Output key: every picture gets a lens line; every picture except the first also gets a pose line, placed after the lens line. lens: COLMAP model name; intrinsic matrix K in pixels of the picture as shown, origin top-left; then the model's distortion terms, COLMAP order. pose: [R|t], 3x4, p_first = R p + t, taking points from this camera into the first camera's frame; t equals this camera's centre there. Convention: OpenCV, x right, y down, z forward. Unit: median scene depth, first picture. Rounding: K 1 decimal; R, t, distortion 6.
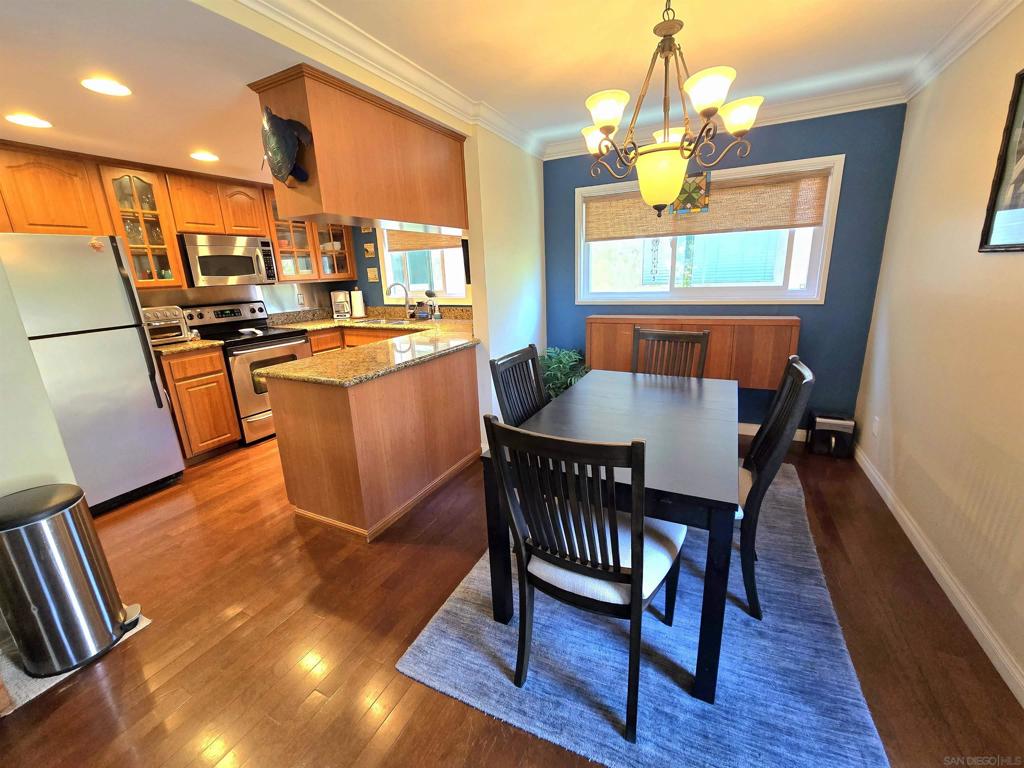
lens RADIAL K [[419.1, 0, 513.1], [0, 419.1, 379.3], [0, 0, 1]] dist [-0.003167, 0.000327]
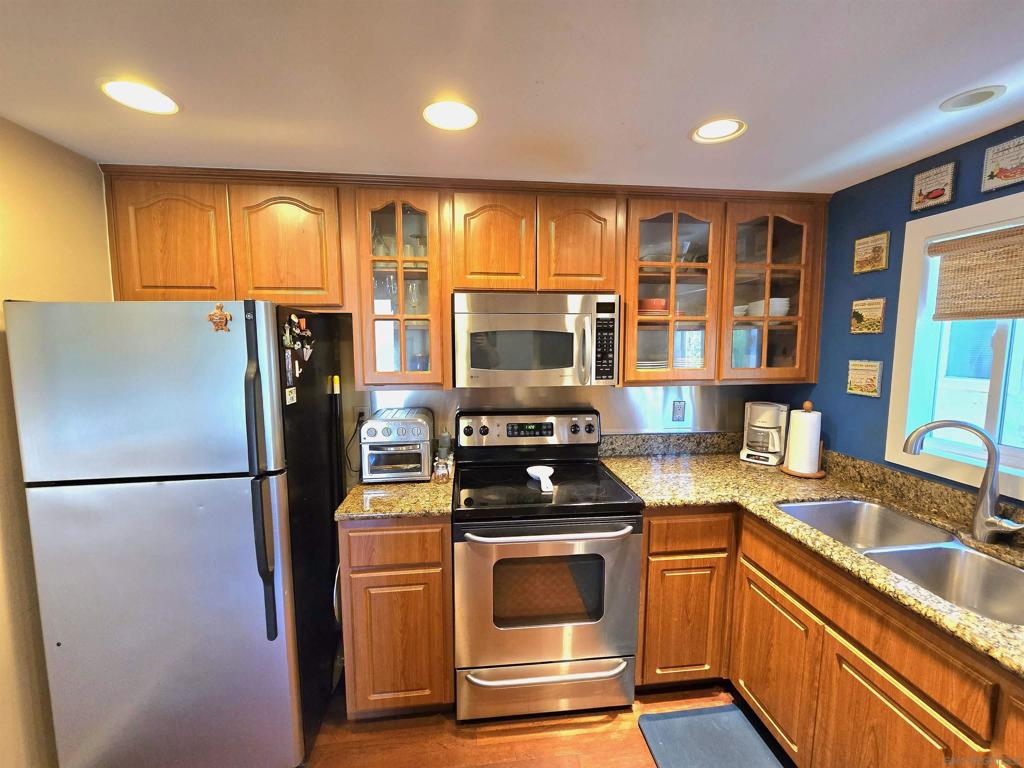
lens RADIAL K [[419.1, 0, 513.1], [0, 419.1, 379.3], [0, 0, 1]] dist [-0.003167, 0.000327]
pose [[0.540057, 0.114356, -0.833823, -0.235435], [-0.232778, 0.972374, -0.017410, -0.207981], [0.808797, 0.203497, 0.551757, 0.659225]]
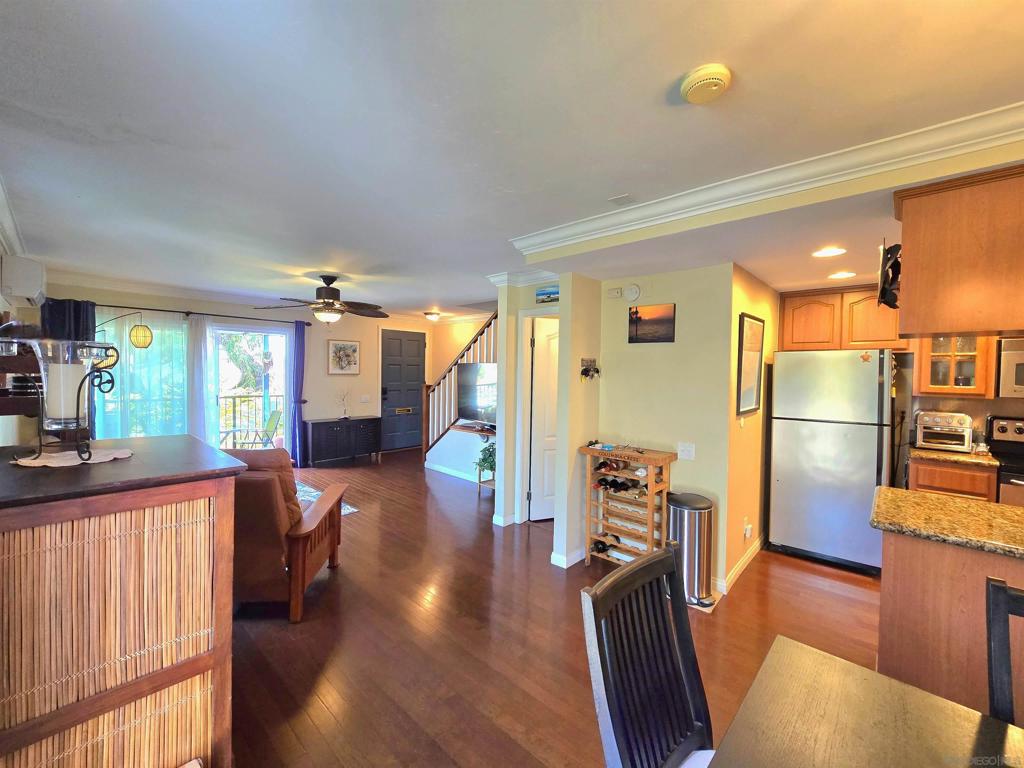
lens RADIAL K [[419.1, 0, 513.1], [0, 419.1, 379.3], [0, 0, 1]] dist [-0.003167, 0.000327]
pose [[-0.293639, 0.058173, -0.954145, 0.320455], [-0.245558, 0.960061, 0.134105, -0.107416], [0.923838, 0.273676, -0.267626, 0.246769]]
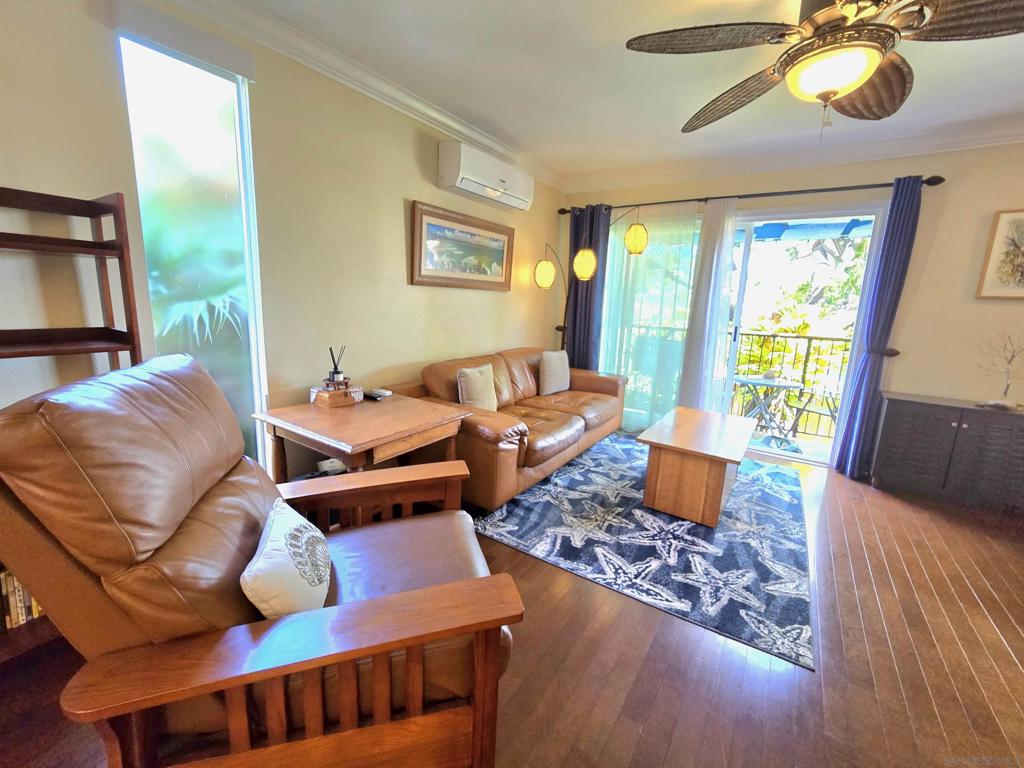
lens RADIAL K [[419.1, 0, 513.1], [0, 419.1, 379.3], [0, 0, 1]] dist [-0.003167, 0.000327]
pose [[-0.989104, -0.027453, 0.144638, -0.395939], [0.035556, 0.908829, 0.415651, 0.084967], [-0.142862, 0.416265, -0.897950, -0.082606]]
